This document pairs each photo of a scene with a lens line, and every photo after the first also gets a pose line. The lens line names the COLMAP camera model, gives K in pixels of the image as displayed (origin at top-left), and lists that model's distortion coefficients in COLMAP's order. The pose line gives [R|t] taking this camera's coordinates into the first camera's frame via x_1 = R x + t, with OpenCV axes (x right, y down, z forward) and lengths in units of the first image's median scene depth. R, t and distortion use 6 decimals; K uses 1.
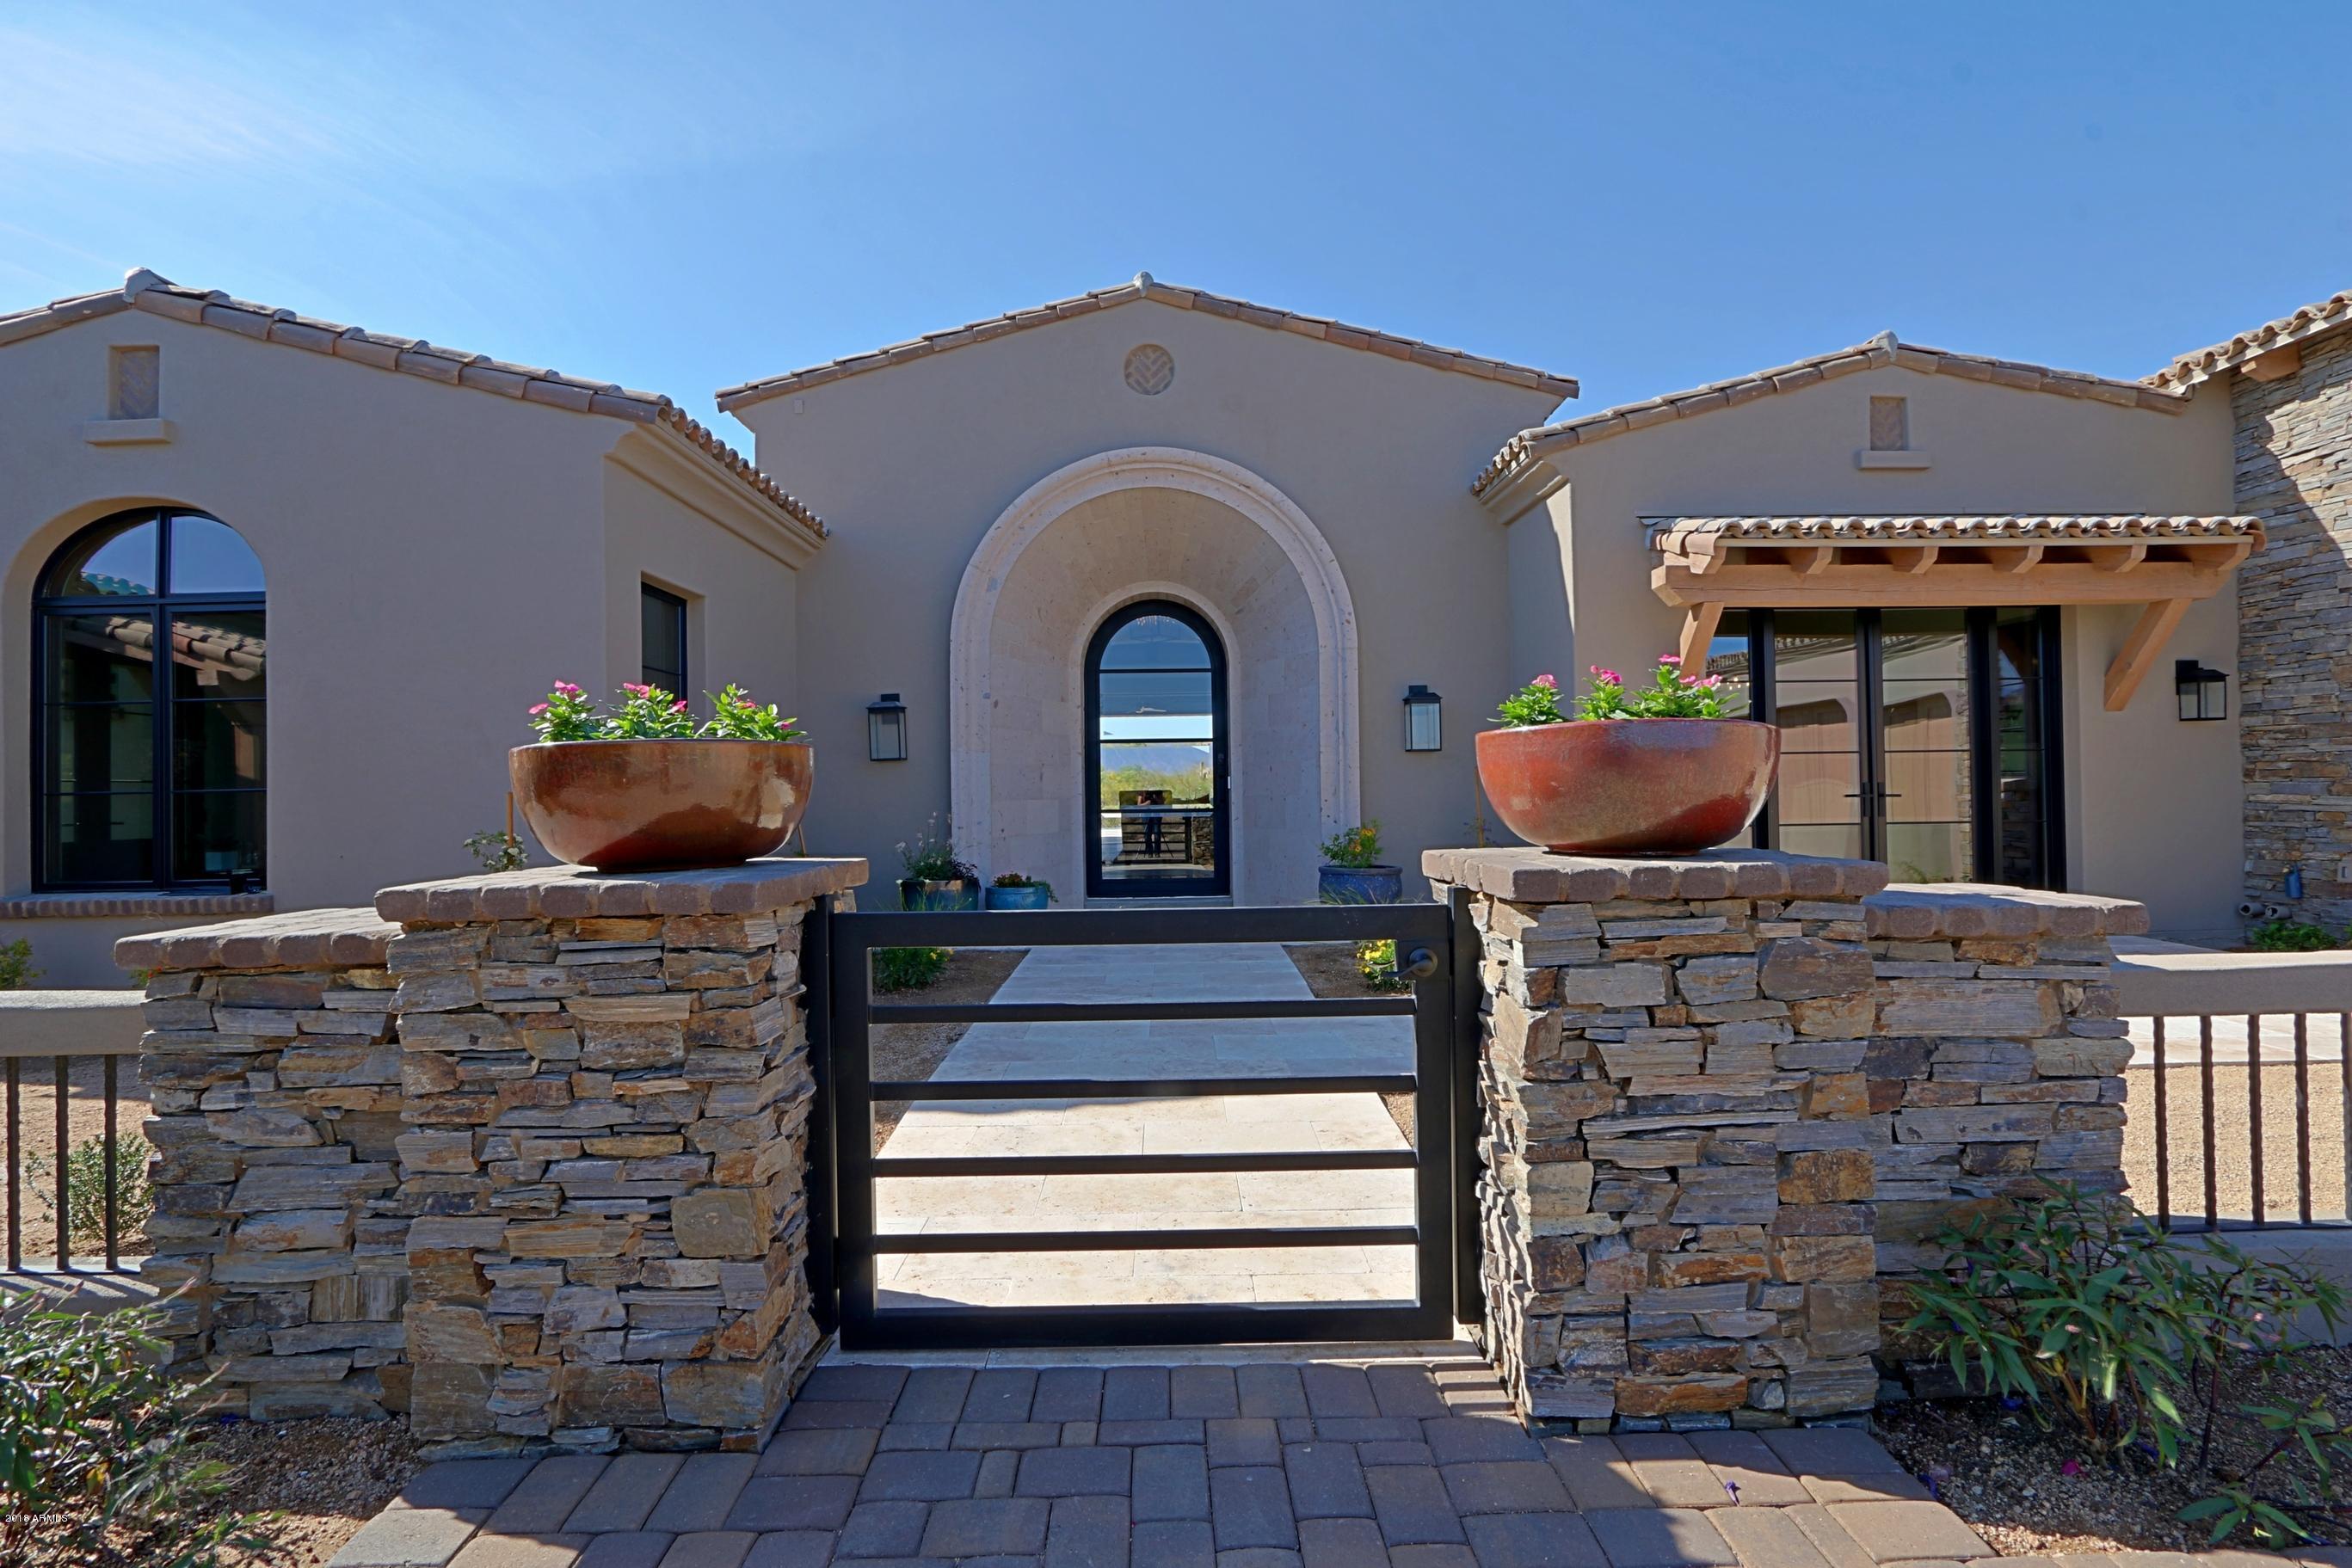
lens RADIAL K [[1071.1, 0, 1175.9], [0, 1071.1, 777.4], [0, 0, 1]] dist [-0.003467, 0.000109]
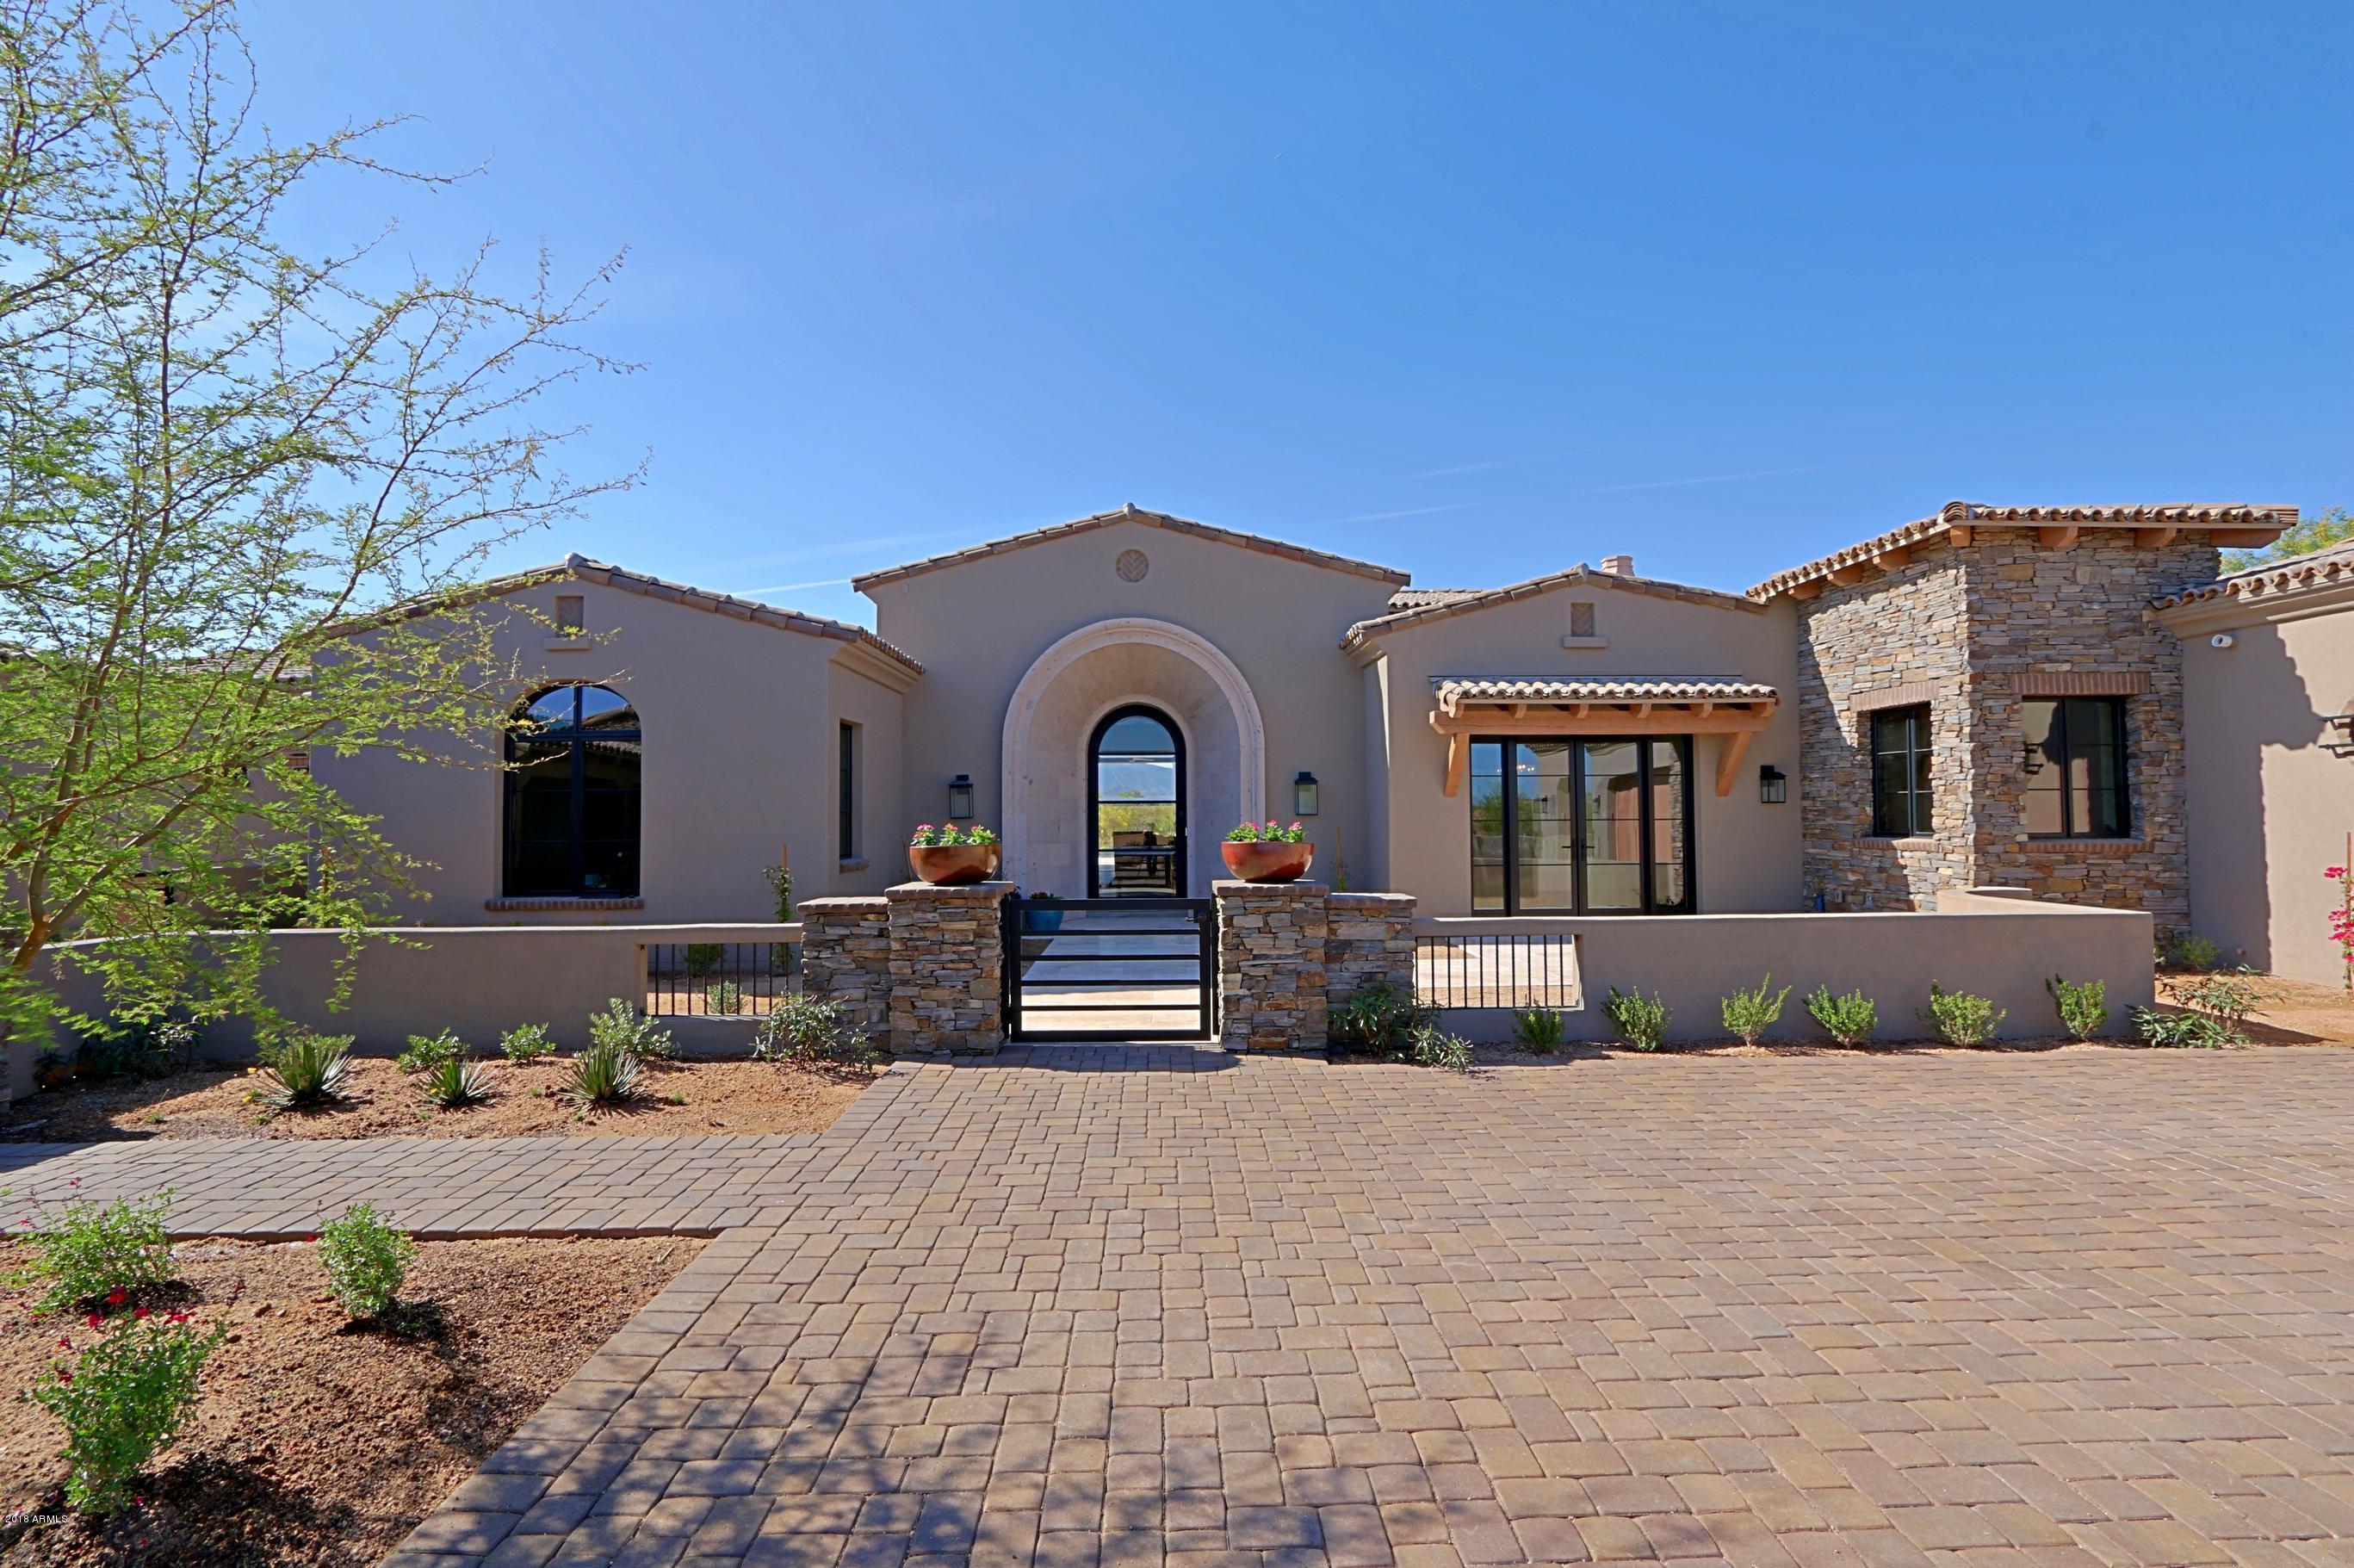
lens RADIAL K [[1072.6, 0, 1168.3], [0, 1072.6, 784.2], [0, 0, 1]] dist [-0.014314, 0.001172]
pose [[0.999950, 0.007378, -0.006681, 0.046484], [-0.007492, 0.999826, -0.017090, -0.047028], [0.006553, 0.017139, 0.999832, -0.632618]]
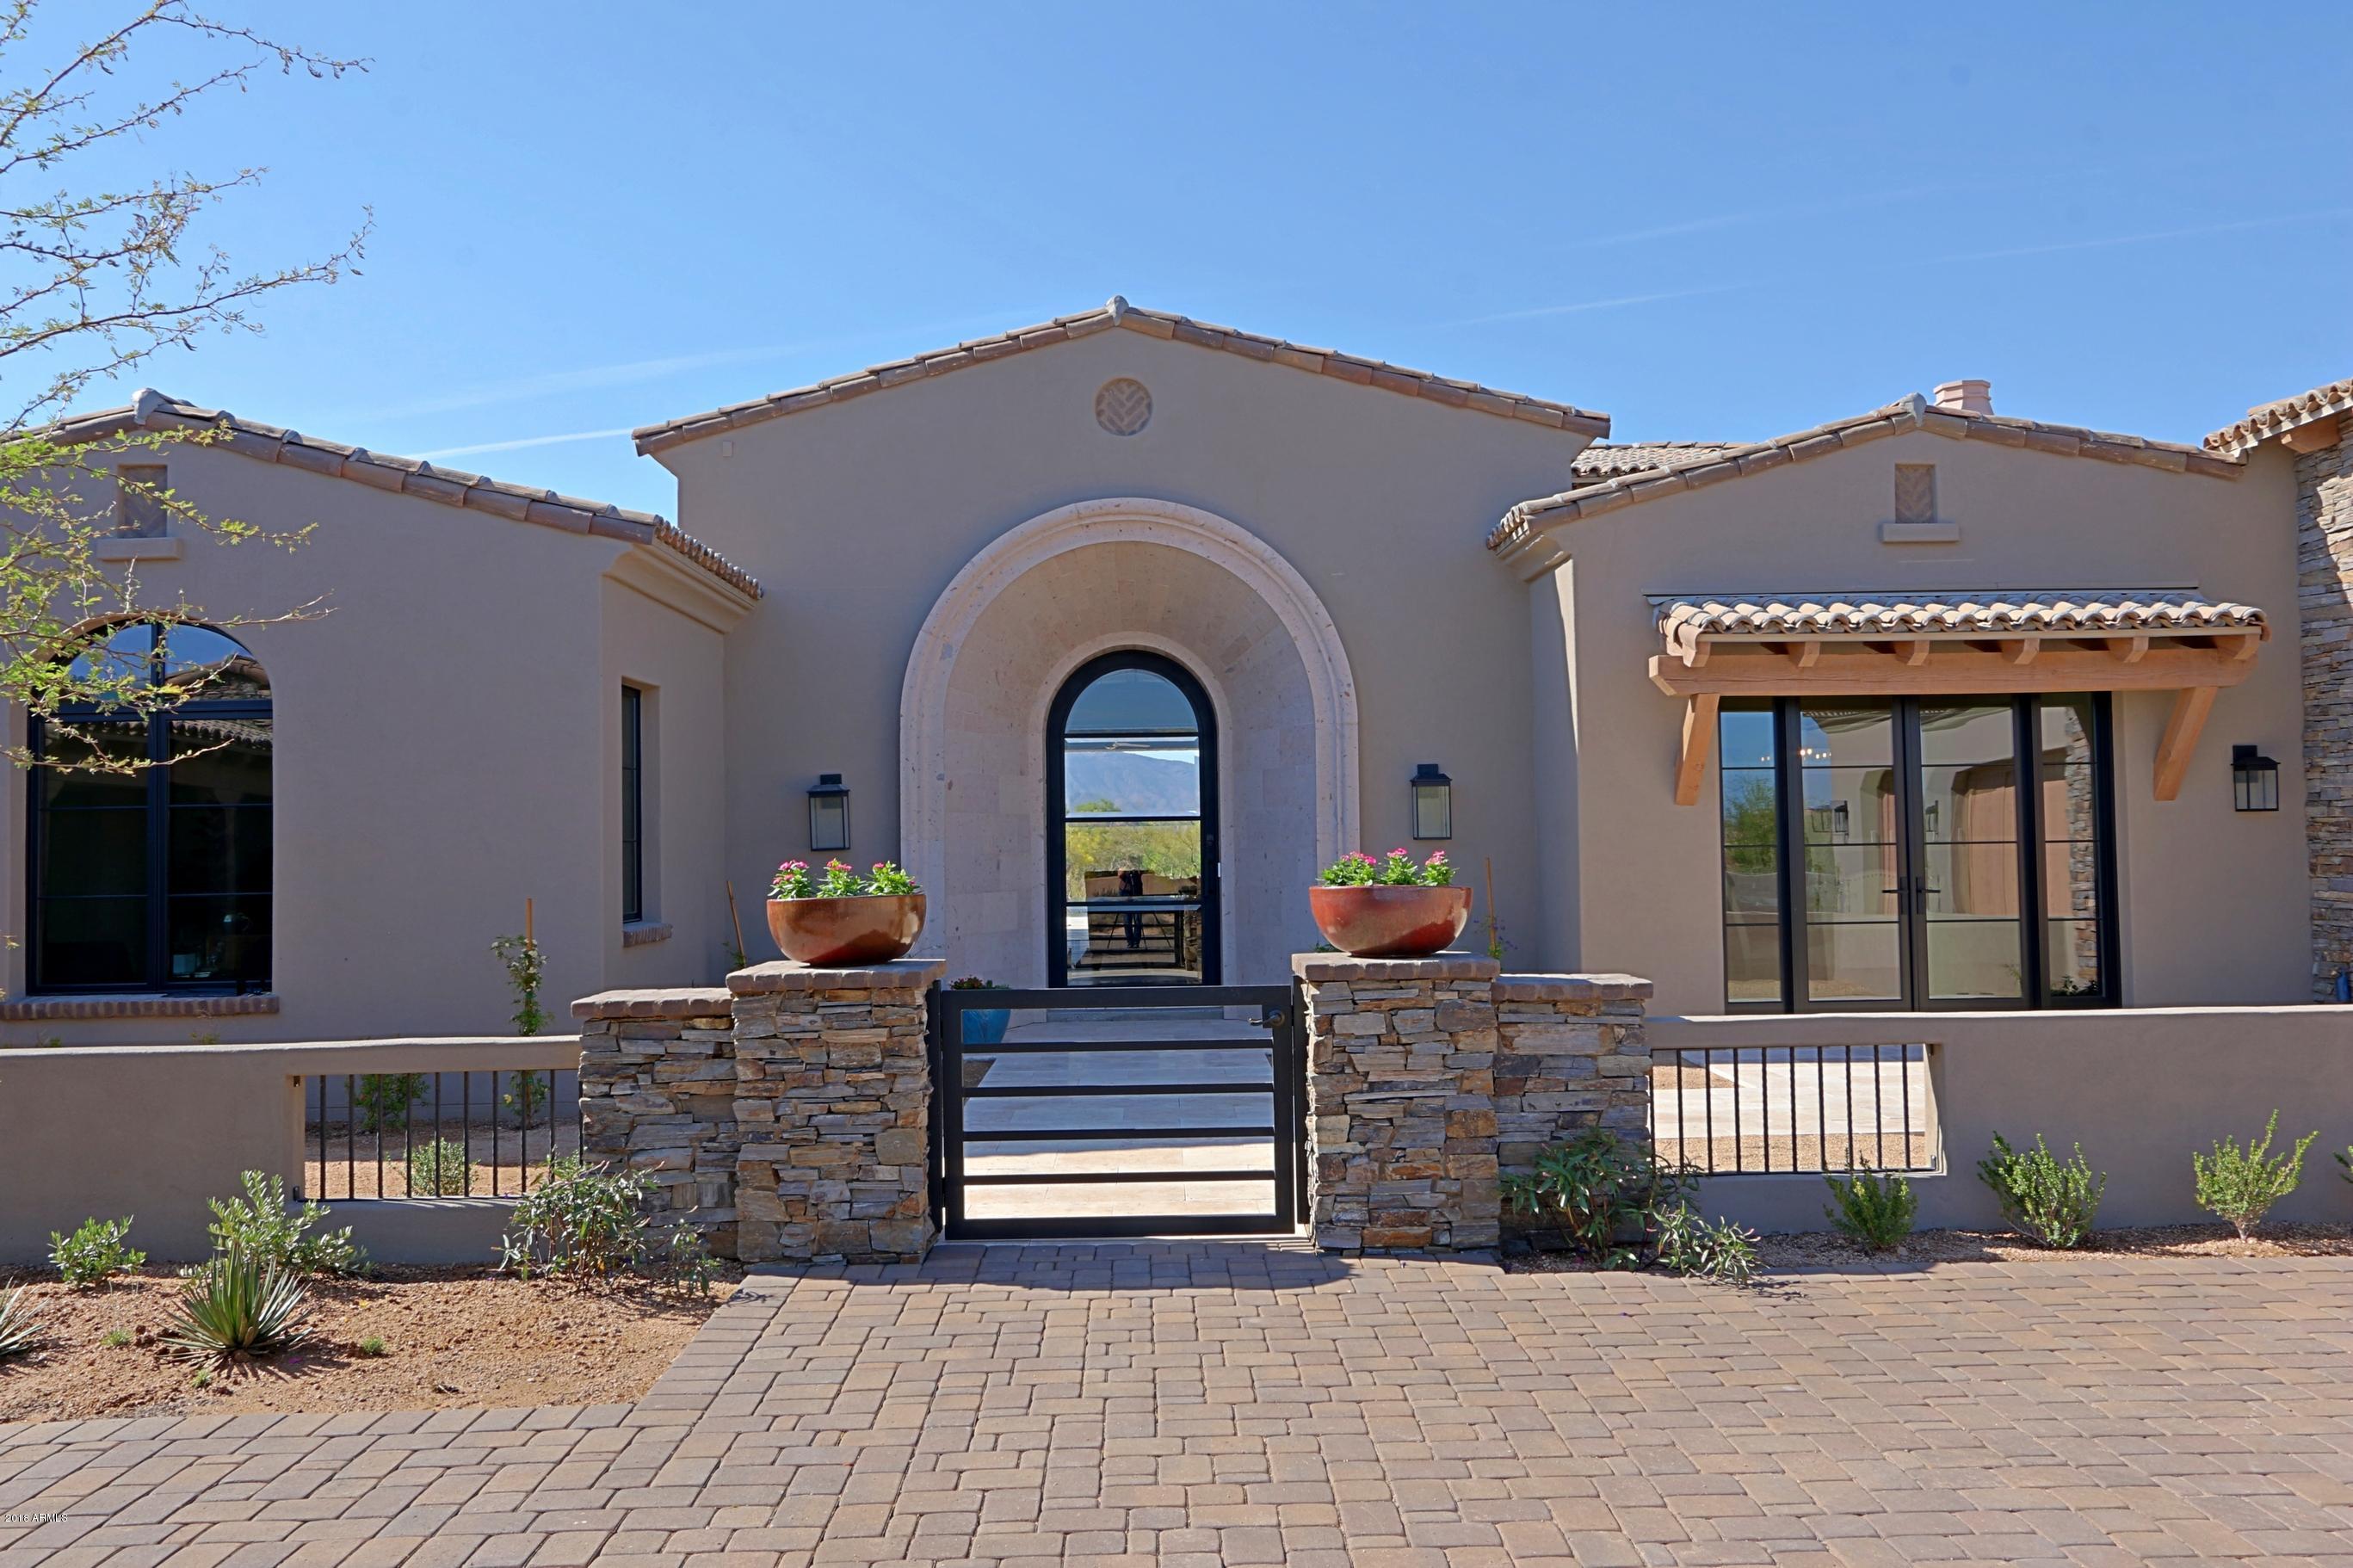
lens RADIAL K [[1876.1, 0, 1164.6], [0, 1876.1, 783.3], [0, 0, 1]] dist [0.008080, 0.008968]
pose [[0.999987, -0.001225, -0.004949, 0.019030], [0.001130, 0.999813, -0.019302, -0.046715], [0.004971, 0.019296, 0.999801, -0.637388]]
